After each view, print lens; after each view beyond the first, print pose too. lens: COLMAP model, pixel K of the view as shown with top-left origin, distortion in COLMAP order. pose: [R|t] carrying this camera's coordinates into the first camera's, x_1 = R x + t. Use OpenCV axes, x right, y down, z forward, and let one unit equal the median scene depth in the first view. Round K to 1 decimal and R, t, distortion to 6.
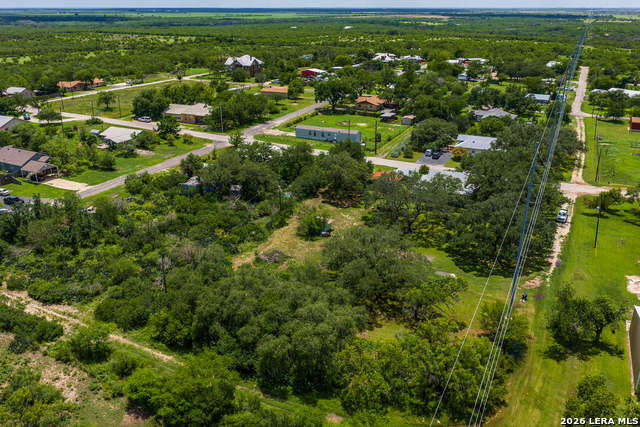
lens RADIAL K [[526.9, 0, 319.1], [0, 526.9, 214.1], [0, 0, 1]] dist [0.012255, 0.008134]
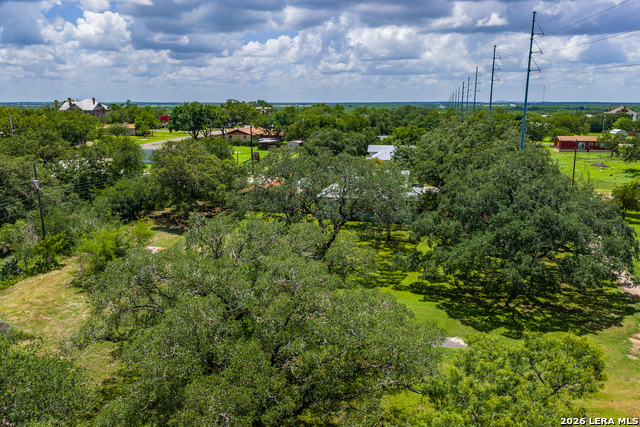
lens RADIAL K [[526.9, 0, 318.3], [0, 526.9, 211.3], [0, 0, 1]] dist [0.012255, 0.008134]
pose [[0.974385, -0.042296, 0.220871, 0.060807], [0.077639, 0.985034, -0.153881, 0.063351], [-0.211057, 0.167088, 0.963087, 0.546941]]
